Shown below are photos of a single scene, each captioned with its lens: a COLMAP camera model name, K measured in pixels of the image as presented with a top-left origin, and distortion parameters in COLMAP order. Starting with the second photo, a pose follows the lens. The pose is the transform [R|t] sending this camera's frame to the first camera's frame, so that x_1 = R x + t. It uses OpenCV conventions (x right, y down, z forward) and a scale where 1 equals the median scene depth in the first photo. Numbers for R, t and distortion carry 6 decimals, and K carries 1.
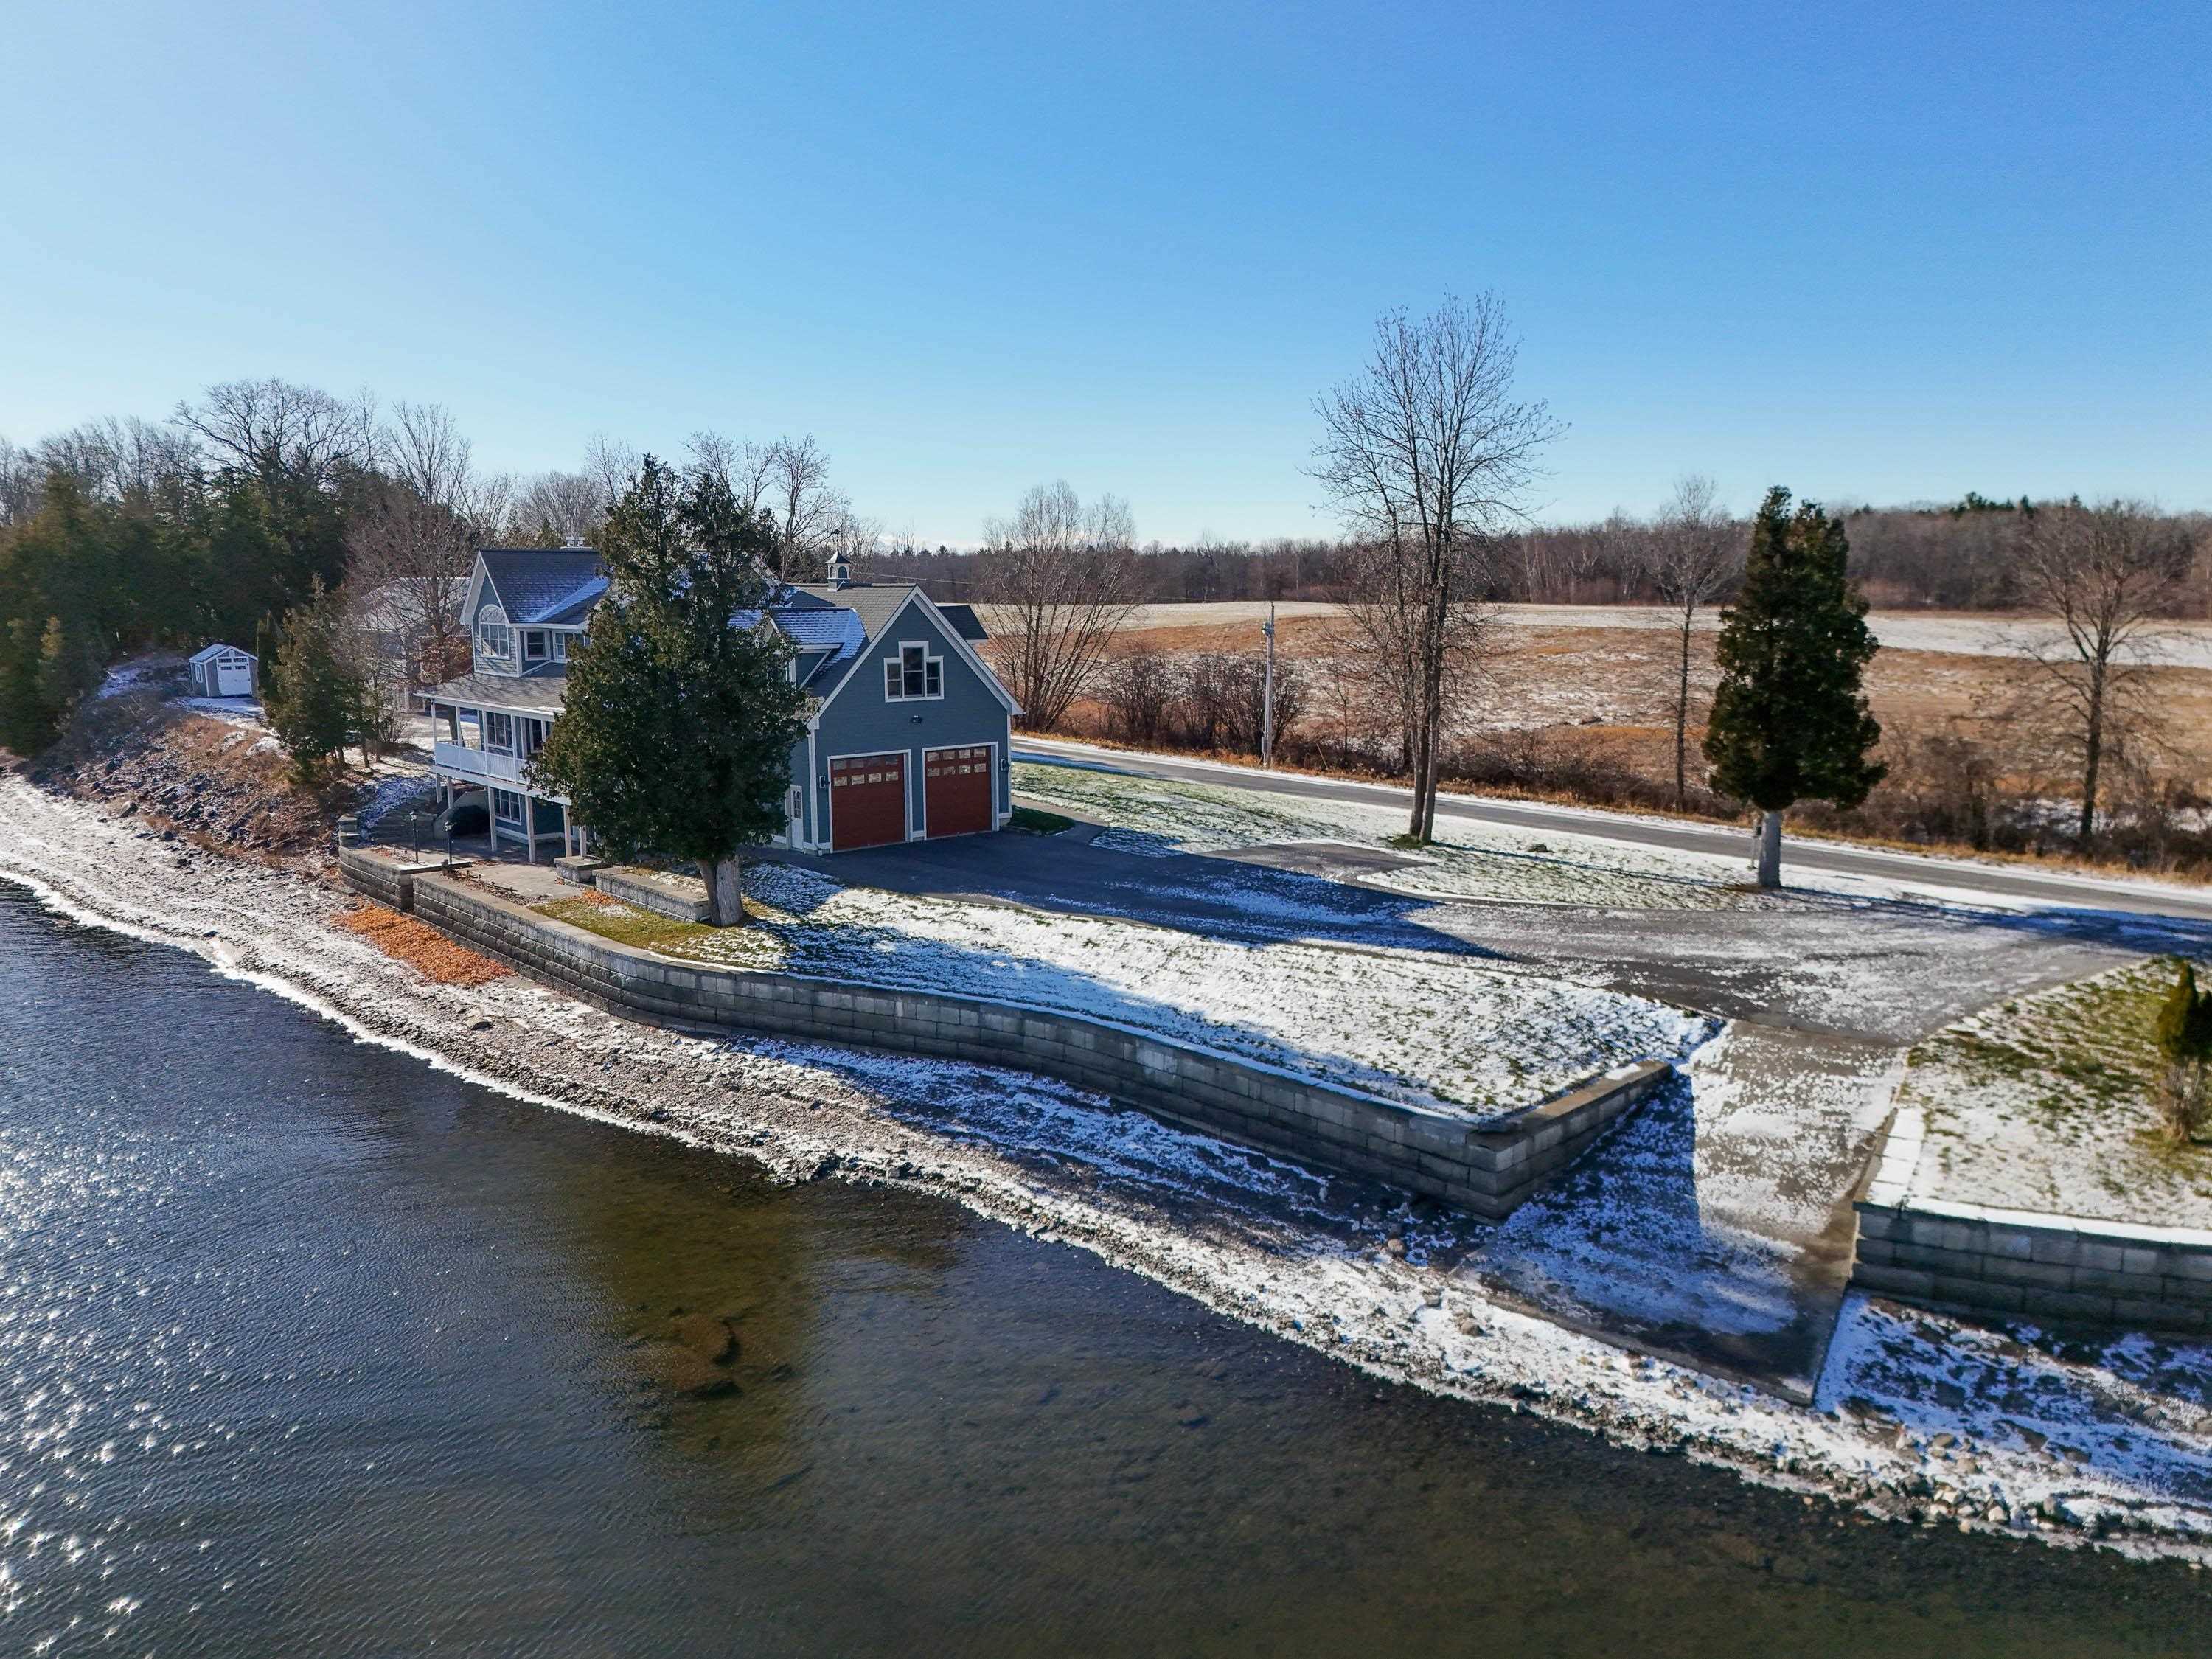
lens RADIAL K [[1624.7, 0, 1097.1], [0, 1624.7, 862.5], [0, 0, 1]] dist [0.071128, -0.051124]
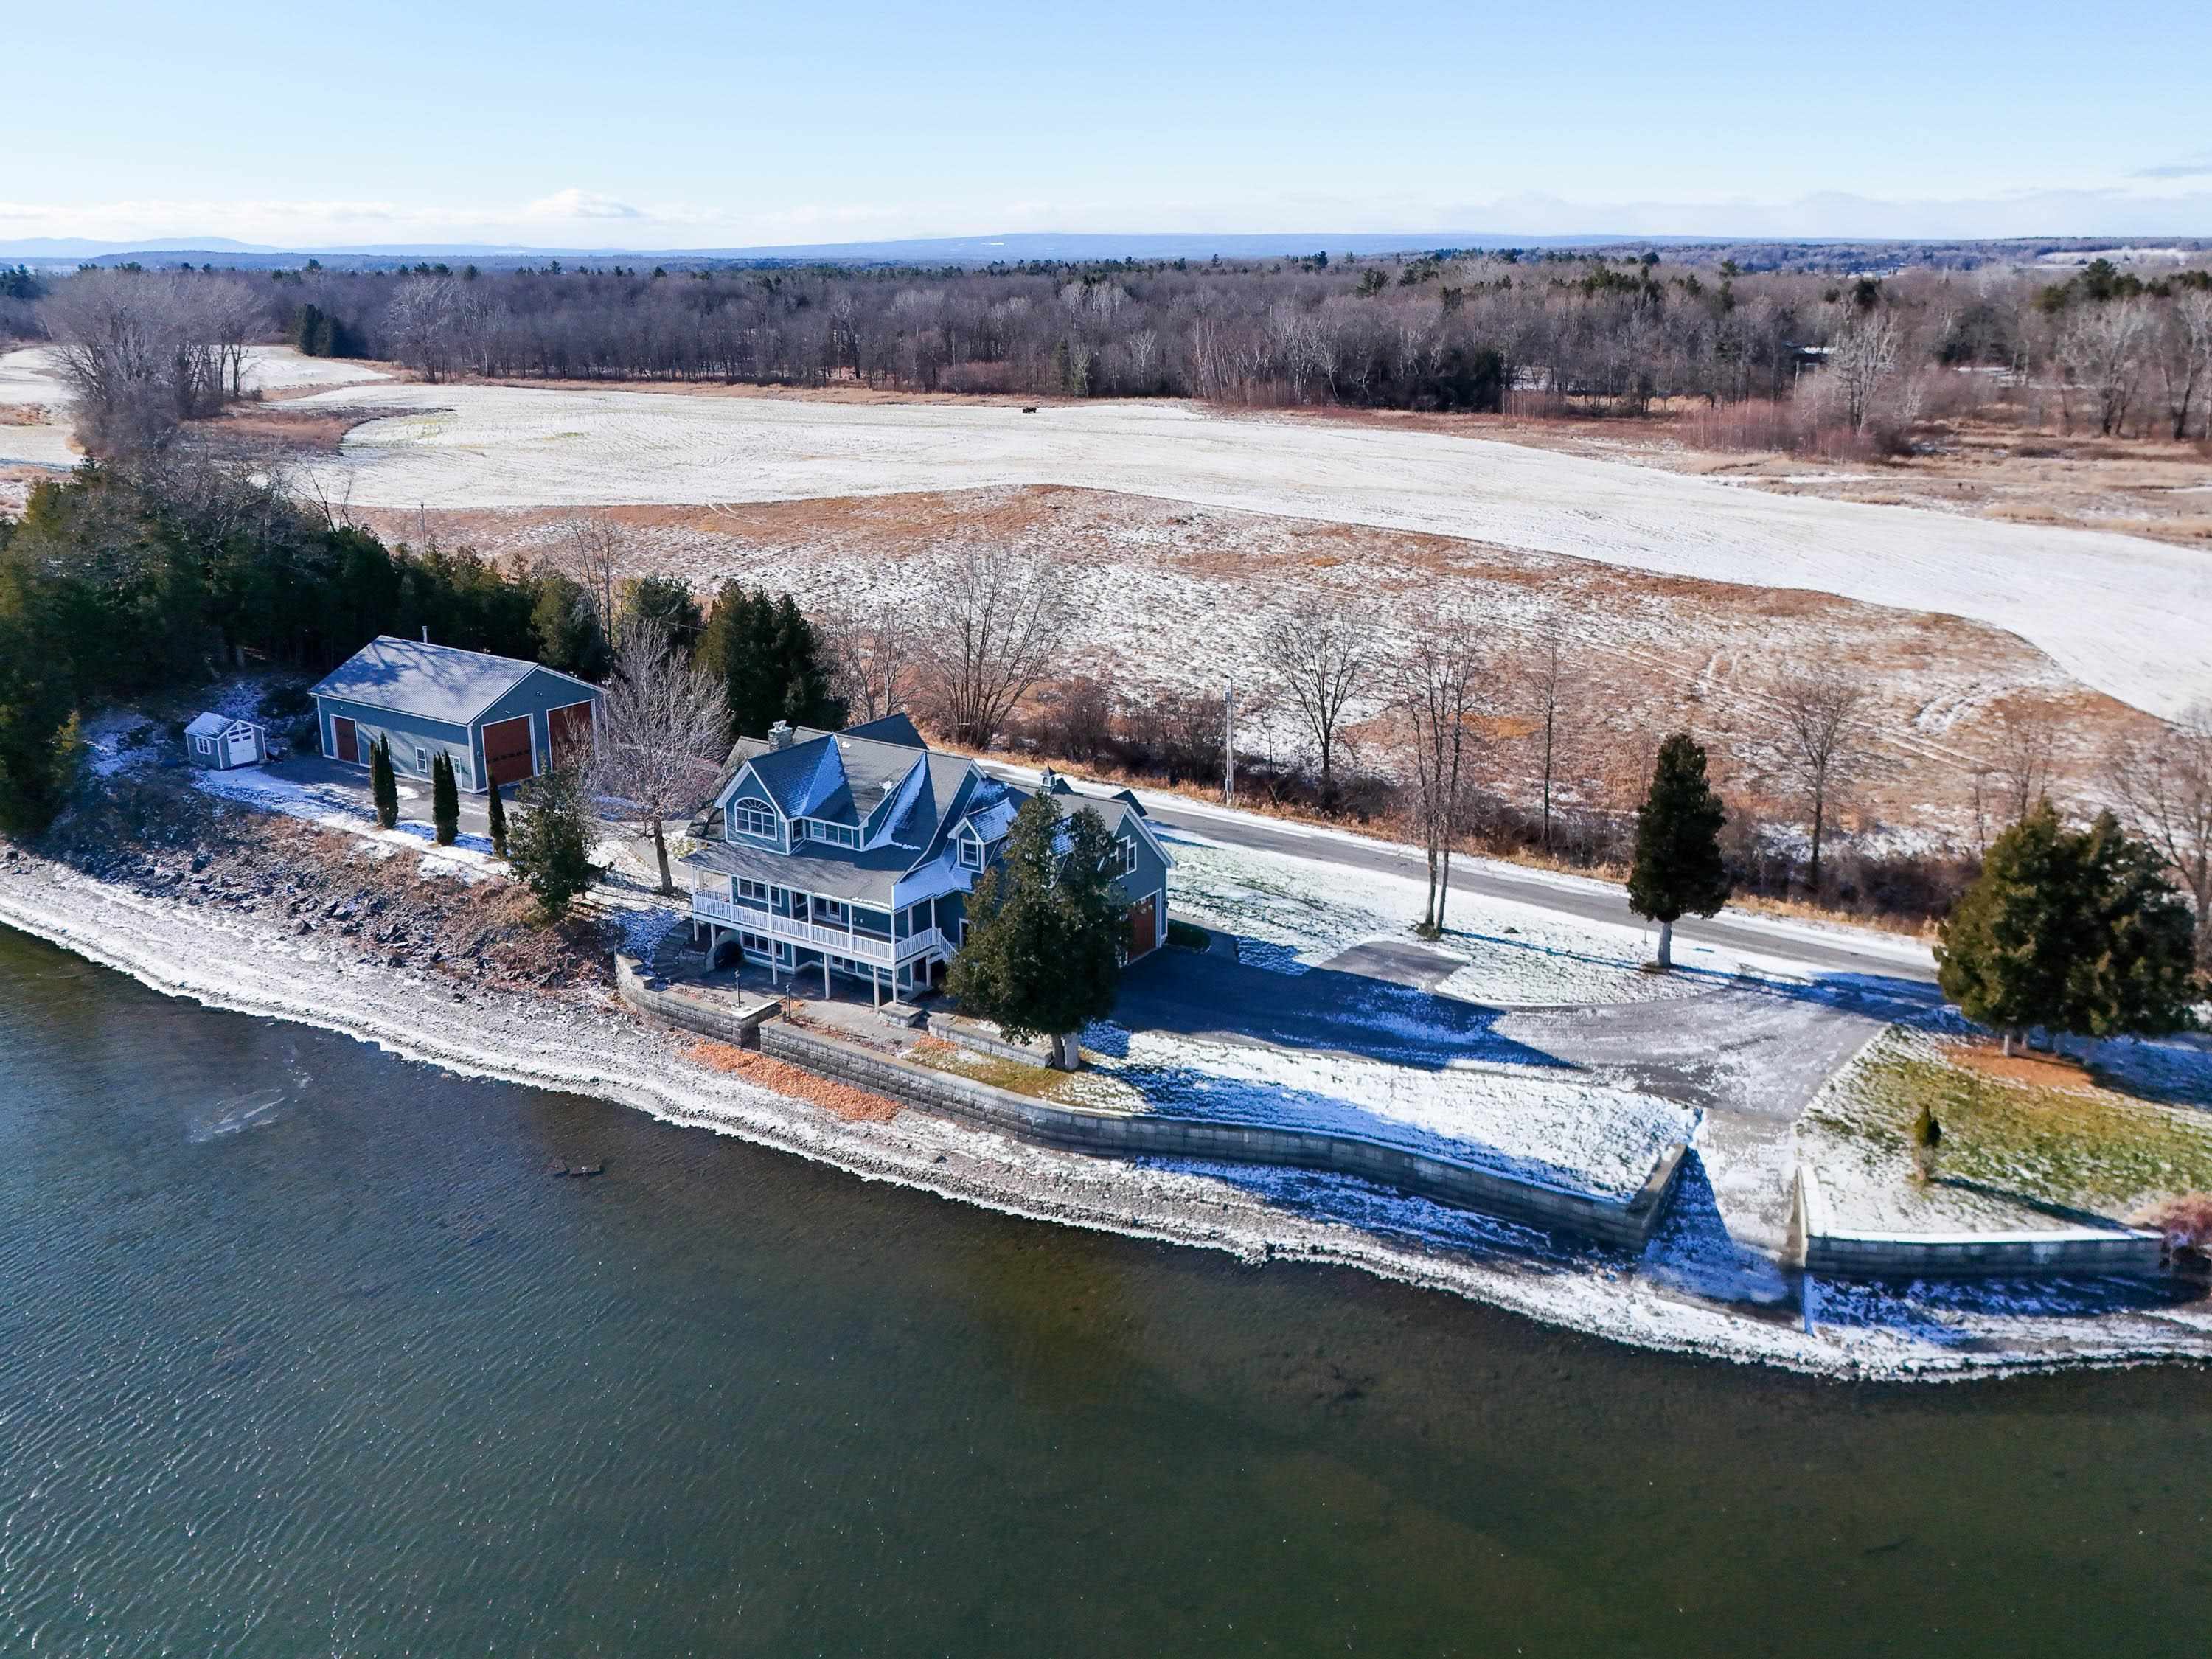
lens RADIAL K [[1875.2, 0, 1134.5], [0, 1875.2, 738.4], [0, 0, 1]] dist [0.072483, -0.050008]
pose [[0.966277, -0.064355, 0.249334, -0.854840], [0.045479, 0.995697, 0.080747, -0.597569], [-0.253457, -0.066685, 0.965045, -1.016392]]
